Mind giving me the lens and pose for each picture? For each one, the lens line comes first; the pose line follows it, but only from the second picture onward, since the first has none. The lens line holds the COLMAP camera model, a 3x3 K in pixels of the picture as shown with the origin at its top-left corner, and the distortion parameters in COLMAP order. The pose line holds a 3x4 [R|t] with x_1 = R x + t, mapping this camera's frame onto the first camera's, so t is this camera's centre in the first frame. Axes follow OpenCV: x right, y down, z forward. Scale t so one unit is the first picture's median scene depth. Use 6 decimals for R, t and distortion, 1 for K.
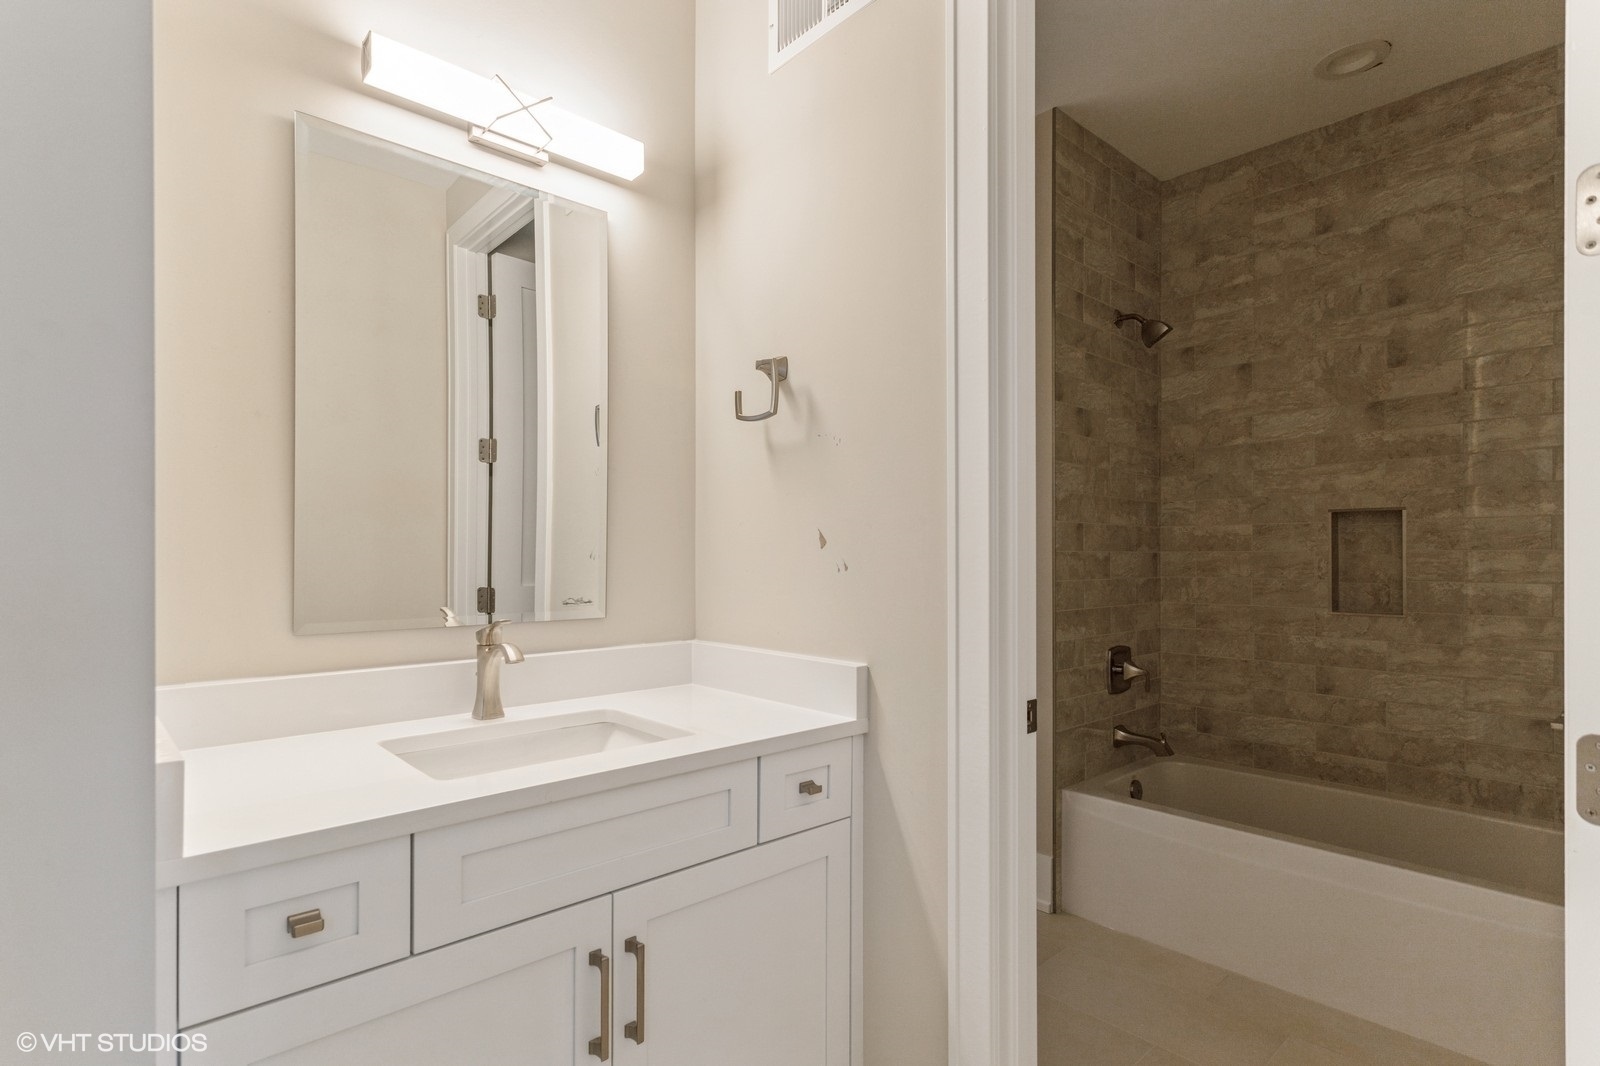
lens RADIAL K [[775.2, 0, 796.4], [0, 775.2, 538.0], [0, 0, 1]] dist [-0.002212, -0.000930]
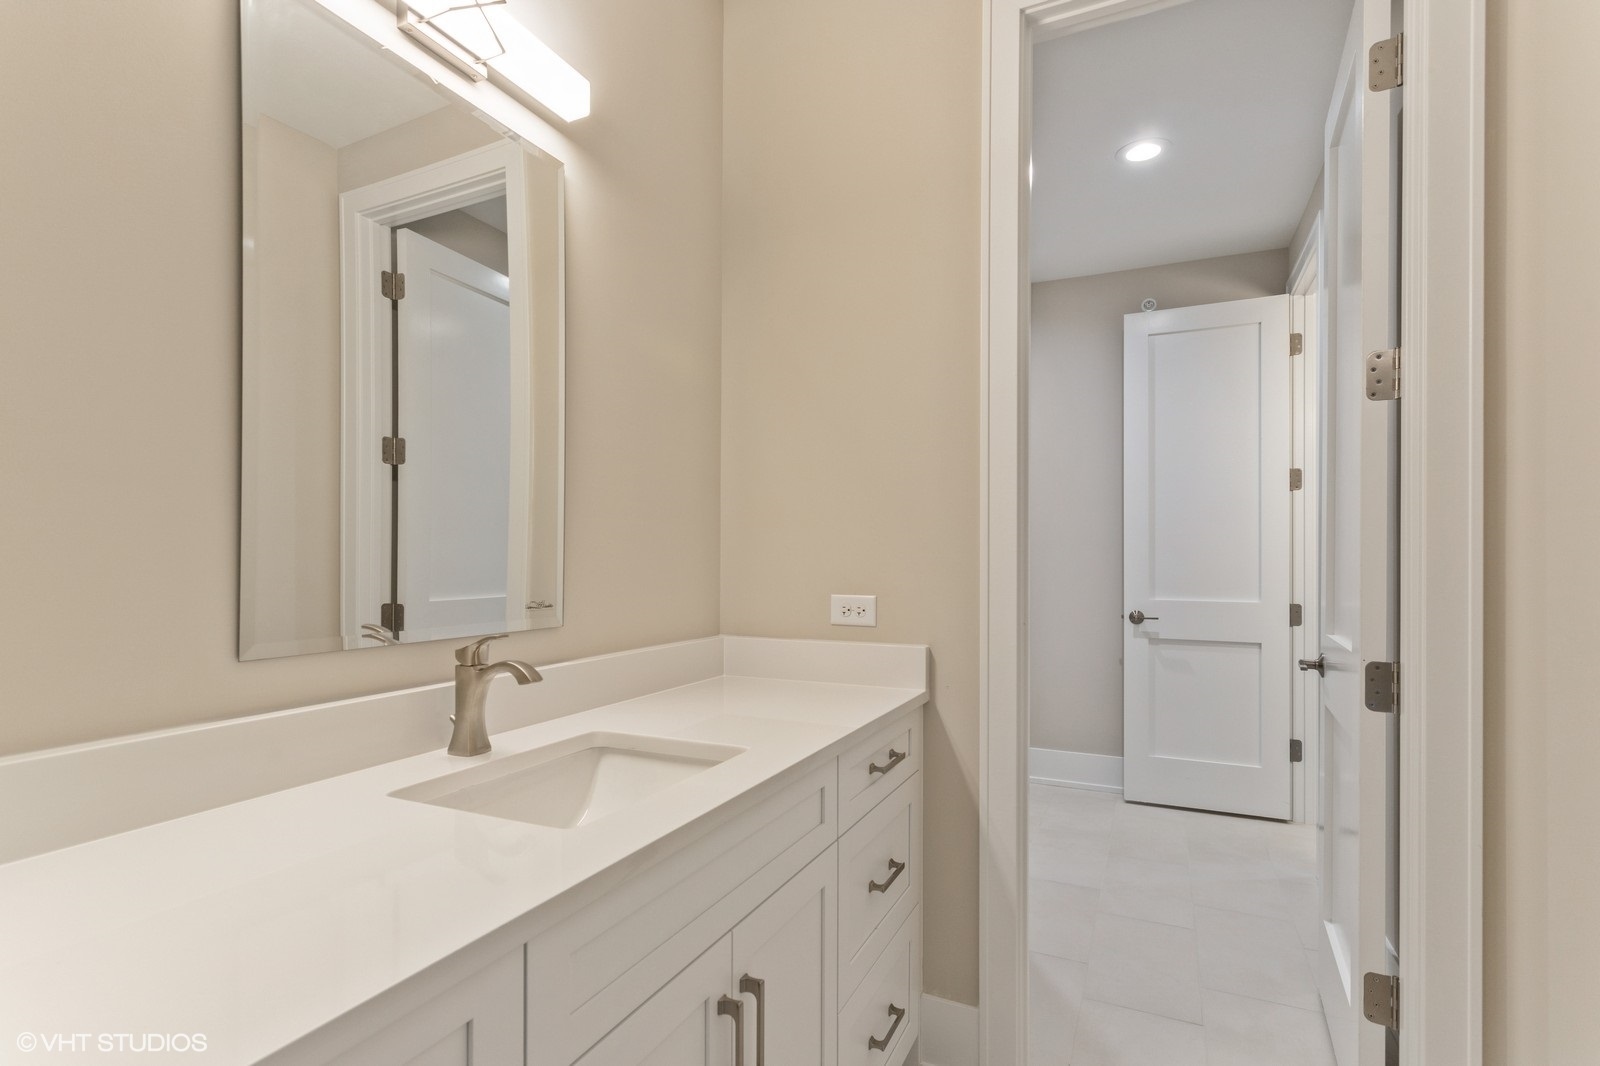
lens RADIAL K [[775.2, 0, 800.4], [0, 775.2, 541.4], [0, 0, 1]] dist [-0.002212, -0.000930]
pose [[0.915193, -0.004187, 0.402994, -0.406821], [0.002438, 0.999985, 0.004852, 0.008454], [-0.403008, -0.003458, 0.915190, 0.124060]]
